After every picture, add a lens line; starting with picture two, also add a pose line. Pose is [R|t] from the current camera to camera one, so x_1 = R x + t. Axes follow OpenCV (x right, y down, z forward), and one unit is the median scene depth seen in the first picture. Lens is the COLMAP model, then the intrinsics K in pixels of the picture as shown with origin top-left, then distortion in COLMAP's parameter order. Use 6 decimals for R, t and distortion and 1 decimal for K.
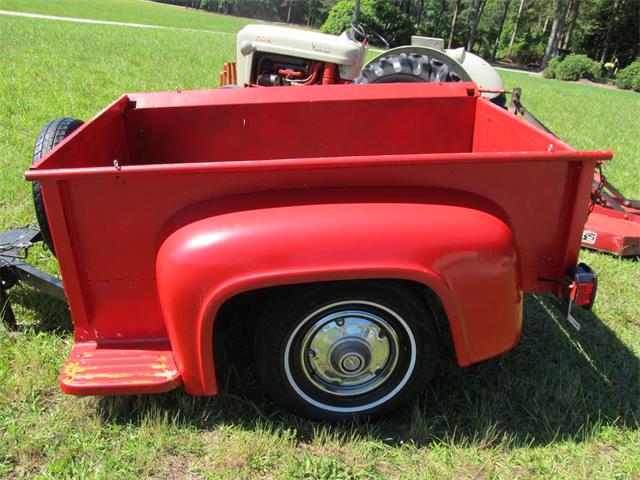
lens RADIAL K [[589.3, 0, 320.0], [0, 589.3, 240.0], [0, 0, 1]] dist [-0.059338, 0.017277]
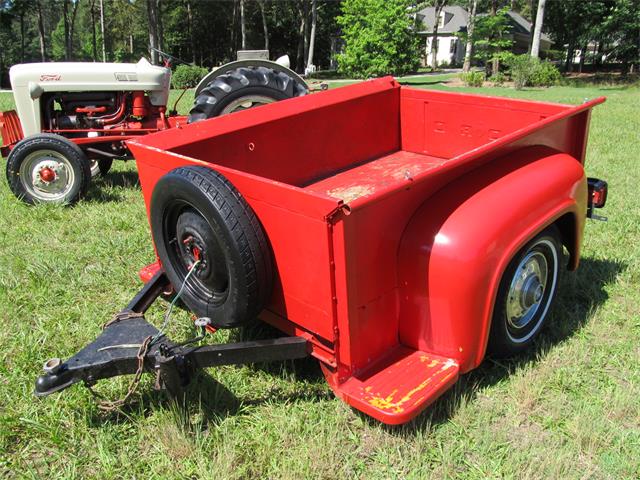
lens RADIAL K [[589.3, 0, 320.0], [0, 589.3, 240.0], [0, 0, 1]] dist [-0.059338, 0.017277]
pose [[0.761133, -0.293638, 0.578319, -0.373763], [0.311141, 0.947657, 0.071671, -0.049992], [-0.569093, 0.125388, 0.812657, 0.092947]]
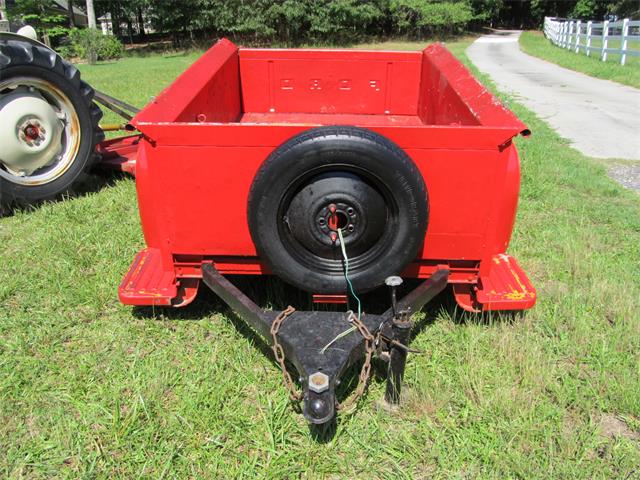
lens RADIAL K [[589.3, 0, 320.0], [0, 589.3, 240.0], [0, 0, 1]] dist [-0.059338, 0.017277]
pose [[0.105673, -0.446502, 0.888521, -0.546838], [0.401597, 0.836577, 0.372637, -0.172732], [-0.909700, 0.317449, 0.267718, 0.384139]]
